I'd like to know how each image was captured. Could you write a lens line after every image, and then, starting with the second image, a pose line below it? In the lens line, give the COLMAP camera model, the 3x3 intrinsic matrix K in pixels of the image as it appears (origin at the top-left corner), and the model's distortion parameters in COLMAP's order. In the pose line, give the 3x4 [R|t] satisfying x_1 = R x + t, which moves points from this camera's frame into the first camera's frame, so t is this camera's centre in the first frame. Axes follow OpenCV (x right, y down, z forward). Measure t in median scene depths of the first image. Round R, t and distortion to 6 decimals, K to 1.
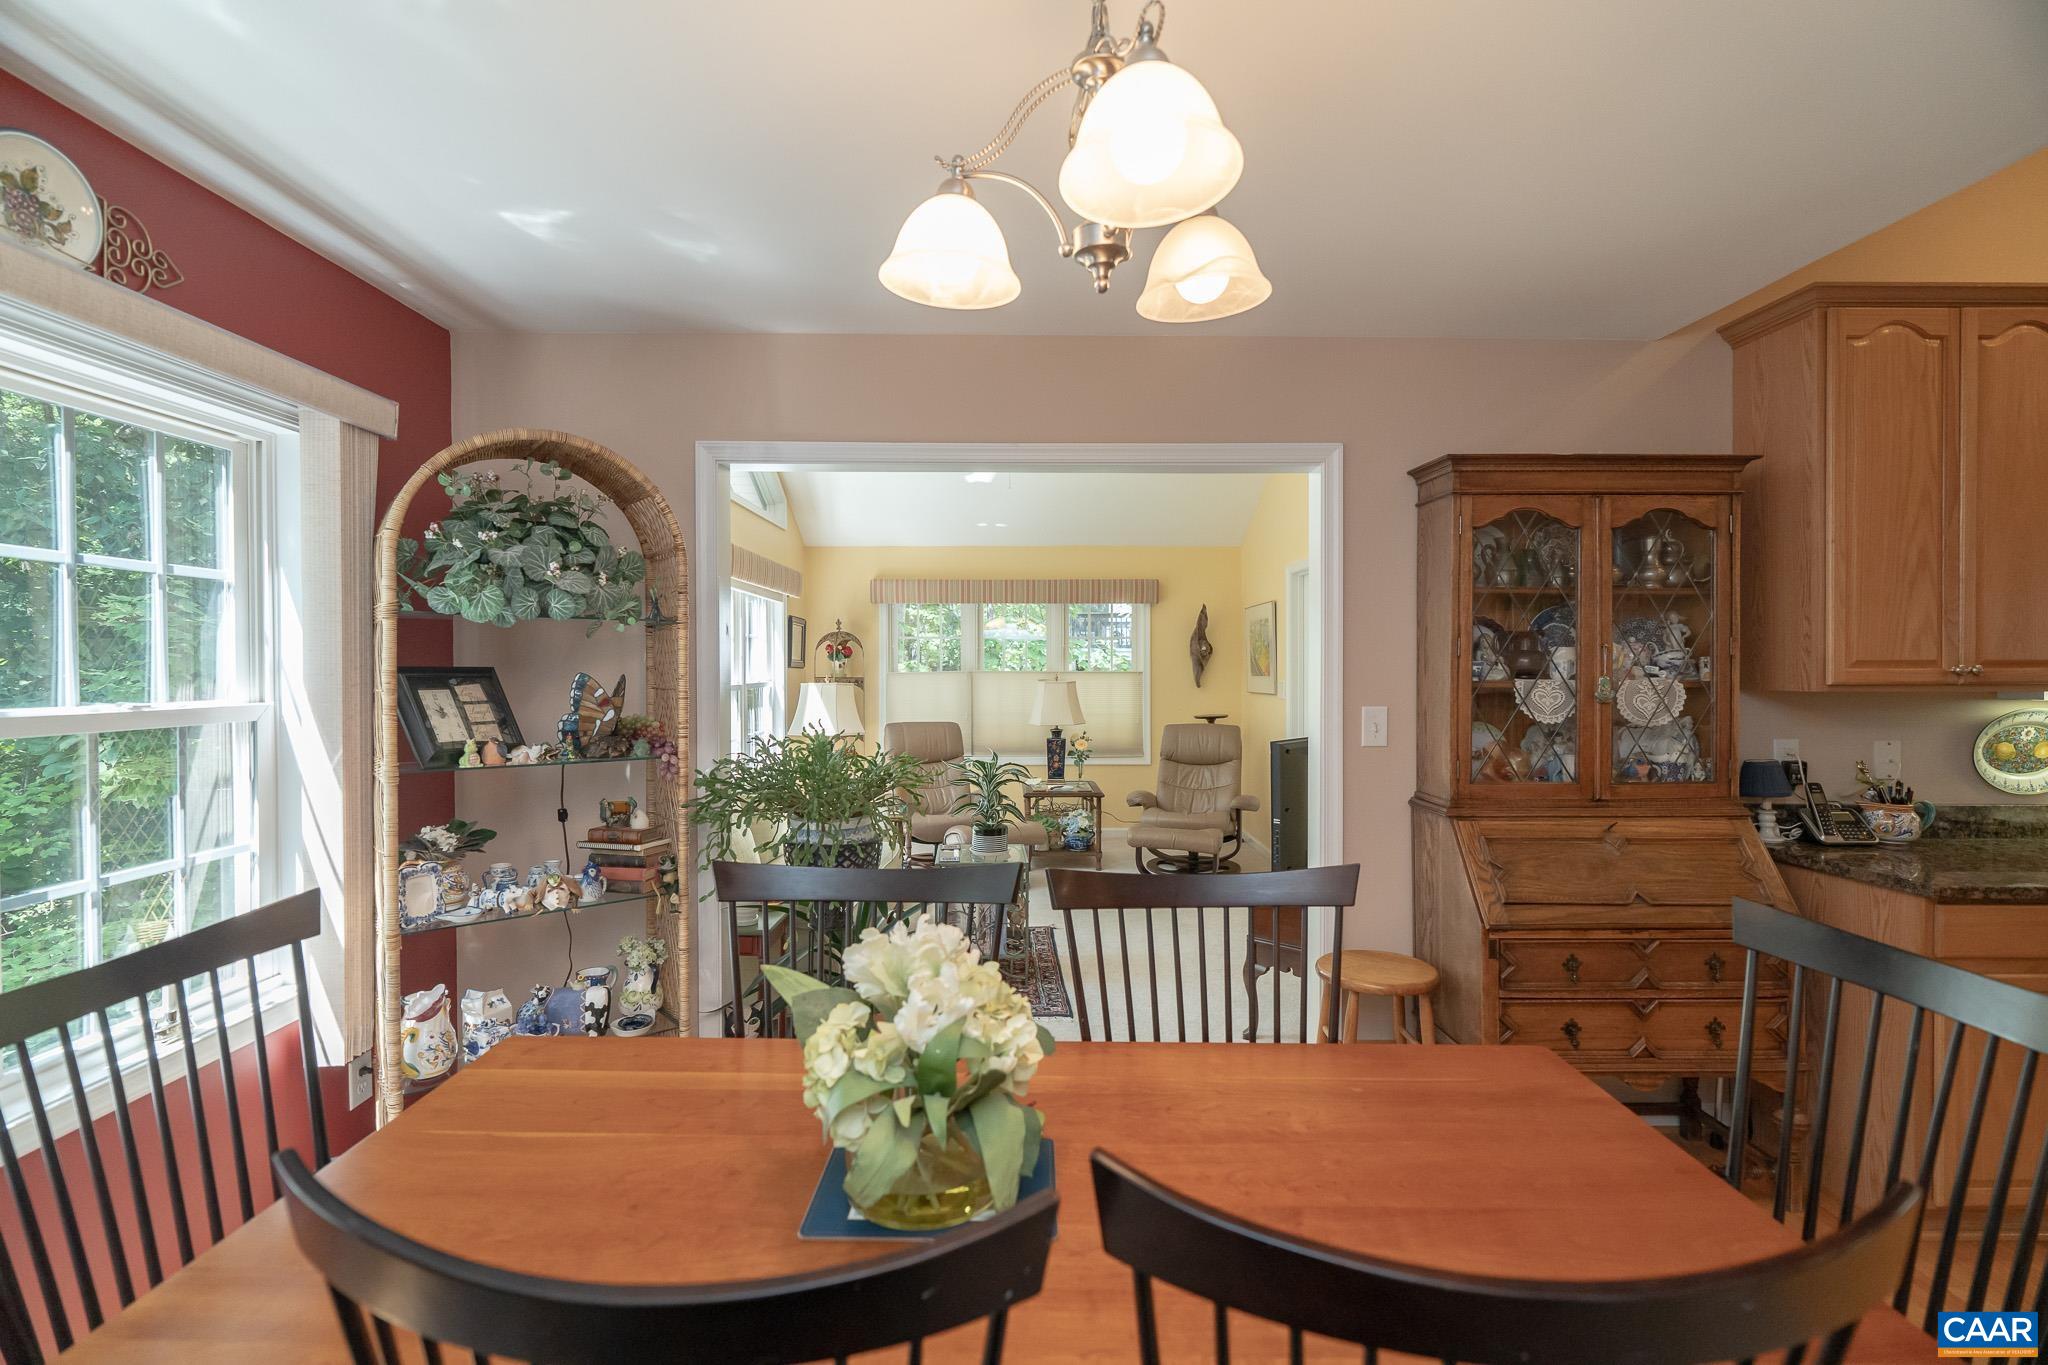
lens RADIAL K [[919.3, 0, 1006.0], [0, 919.3, 665.8], [0, 0, 1]] dist [-0.007502, 0.002331]
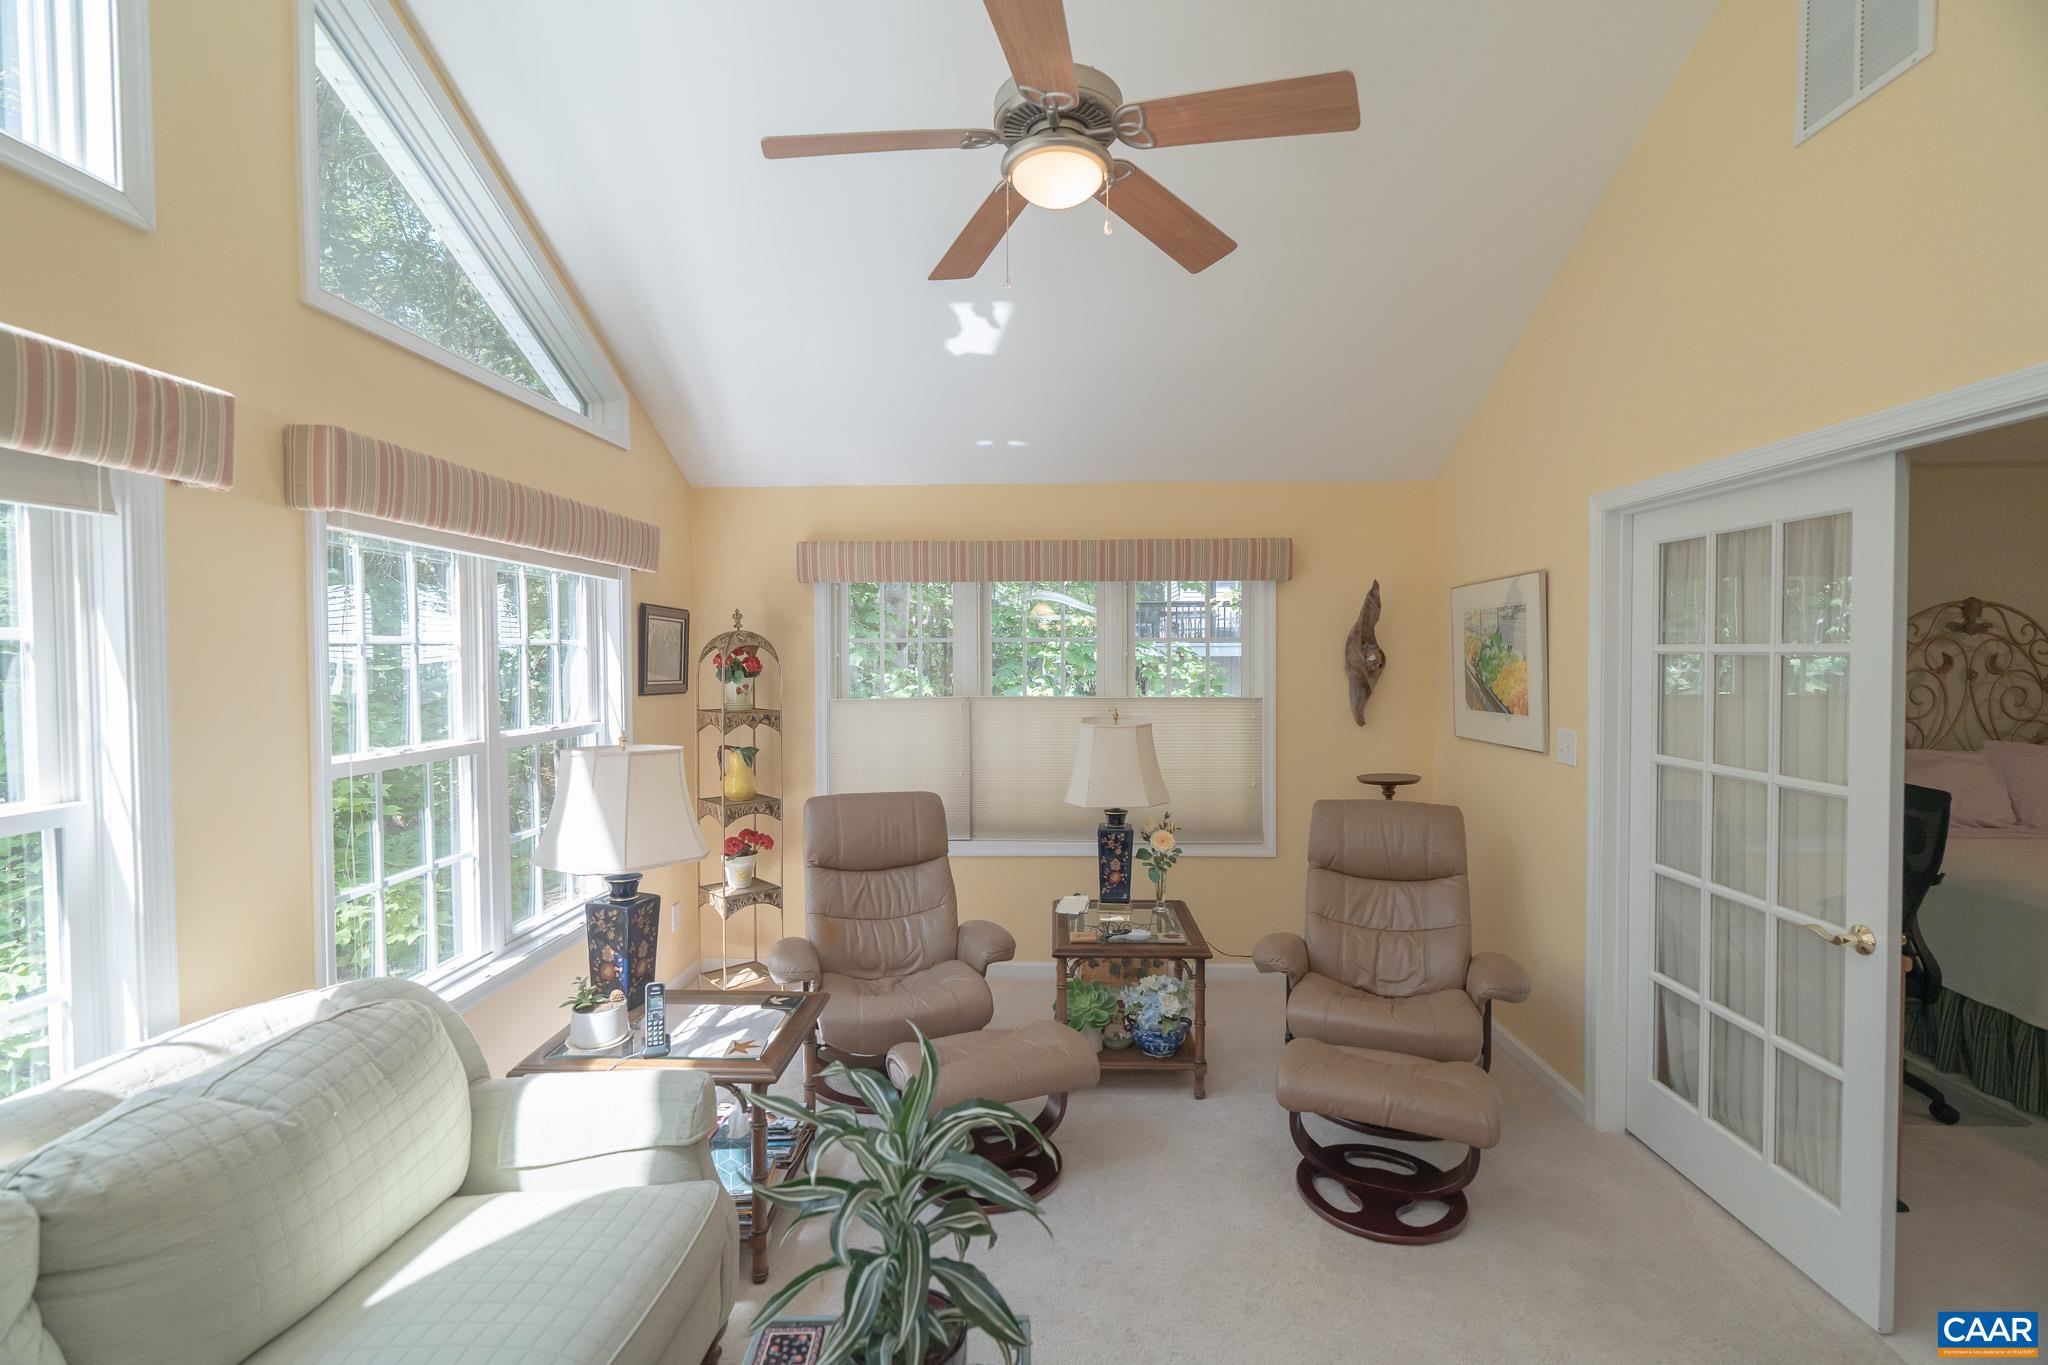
lens RADIAL K [[919.3, 0, 1019.8], [0, 919.3, 677.3], [0, 0, 1]] dist [-0.007502, 0.002331]
pose [[0.999265, -0.002009, -0.038291, 0.018589], [0.002885, 0.999735, 0.022845, -0.022086], [0.038235, -0.022939, 0.999005, 0.444546]]
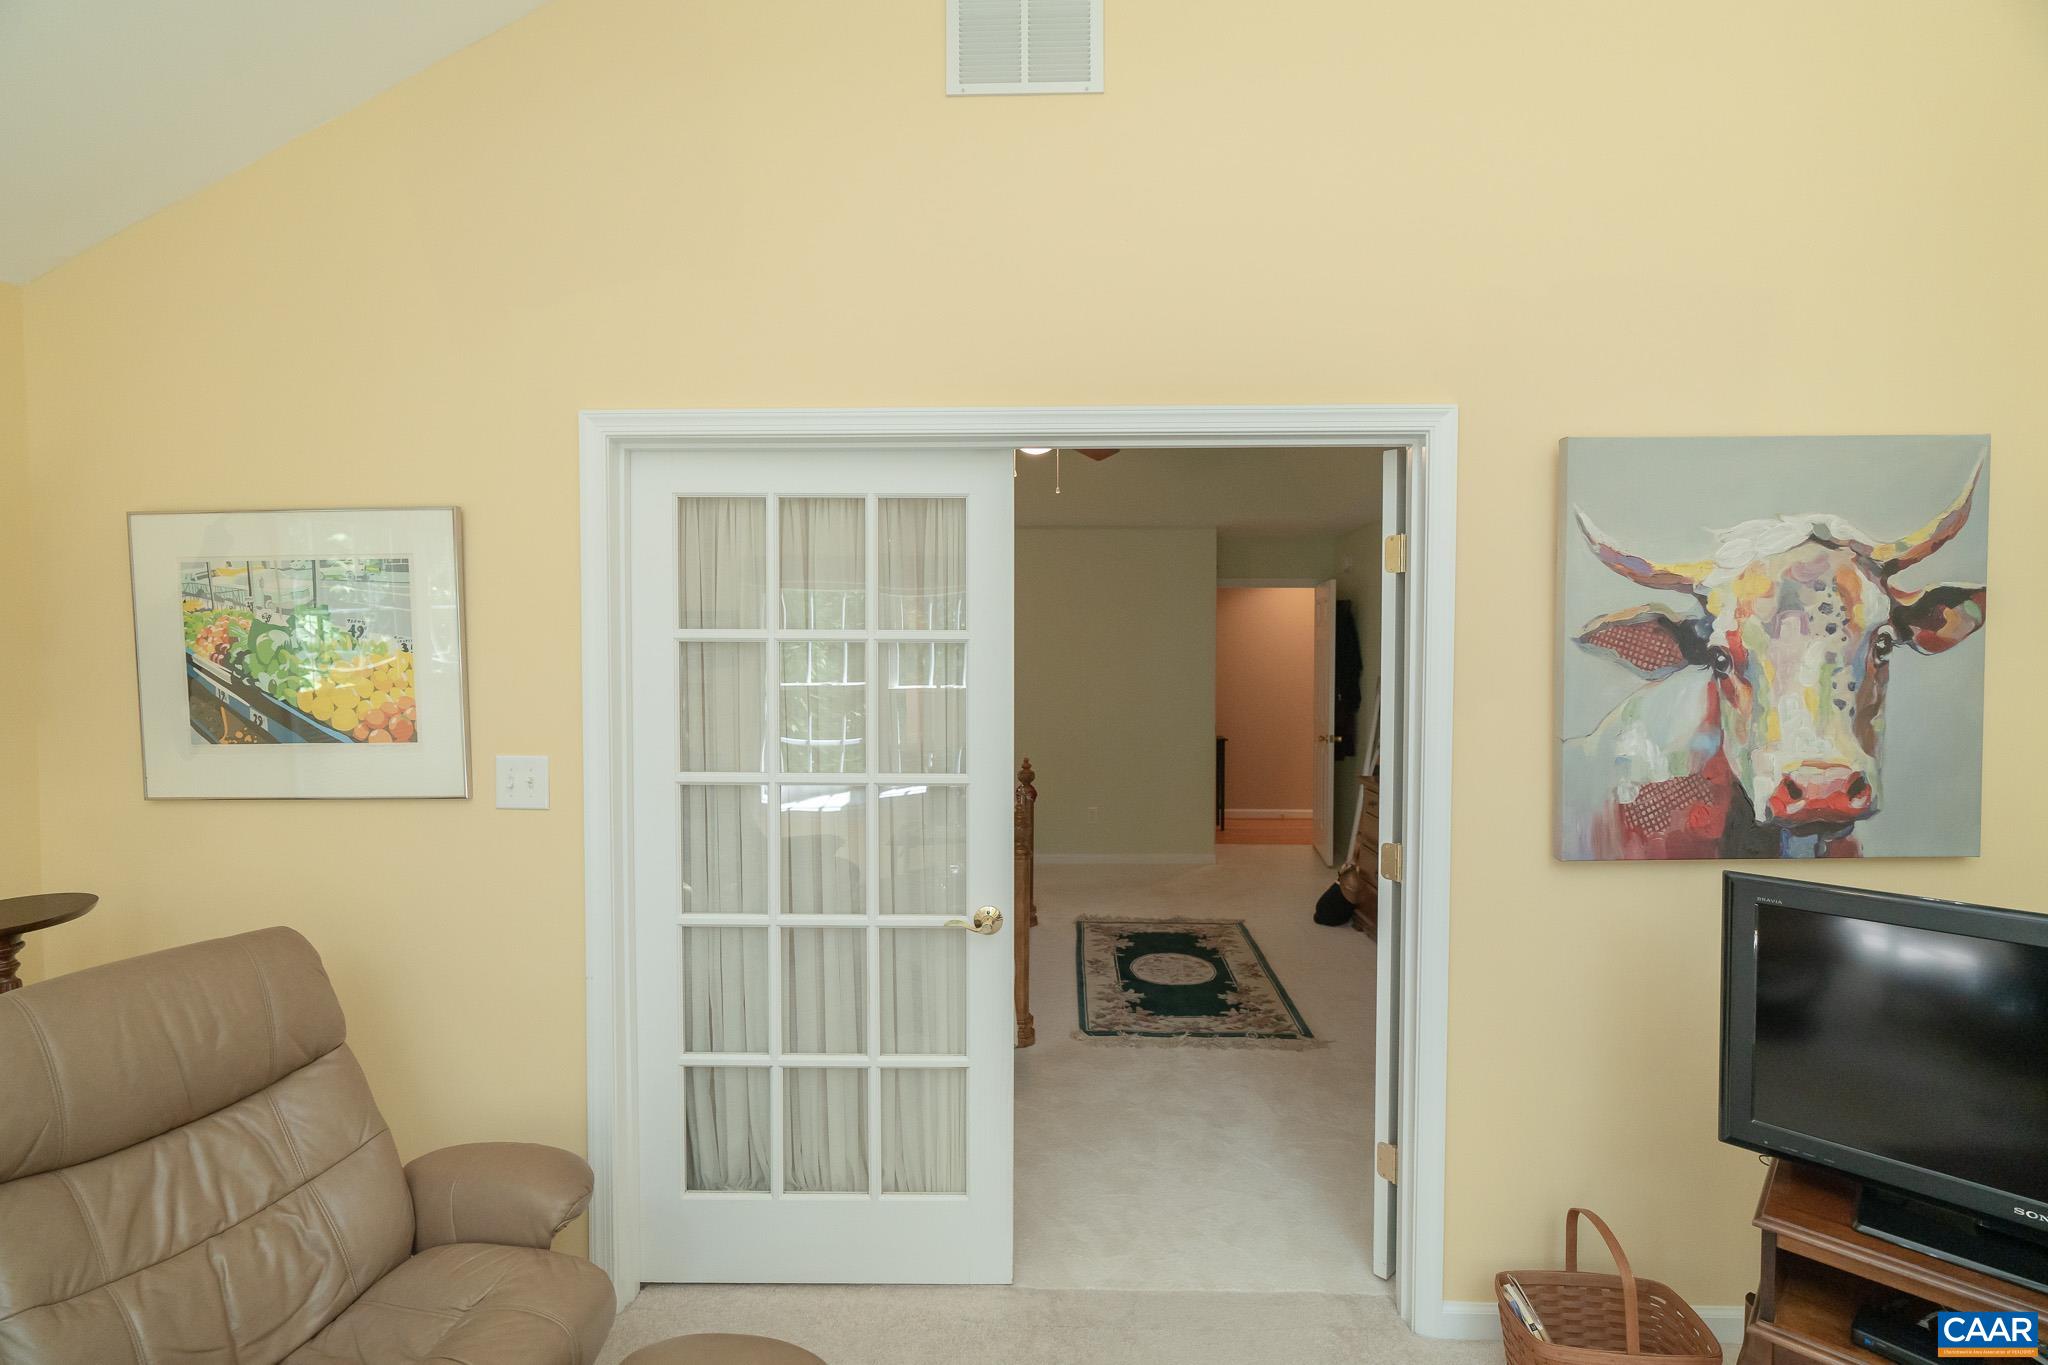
lens RADIAL K [[919.3, 0, 1027.2], [0, 919.3, 668.5], [0, 0, 1]] dist [-0.007502, 0.002331]
pose [[0.024509, -0.026890, 0.999338, -0.023115], [0.001573, 0.999638, 0.026859, -0.021252], [-0.999698, 0.000914, 0.024542, 0.737509]]
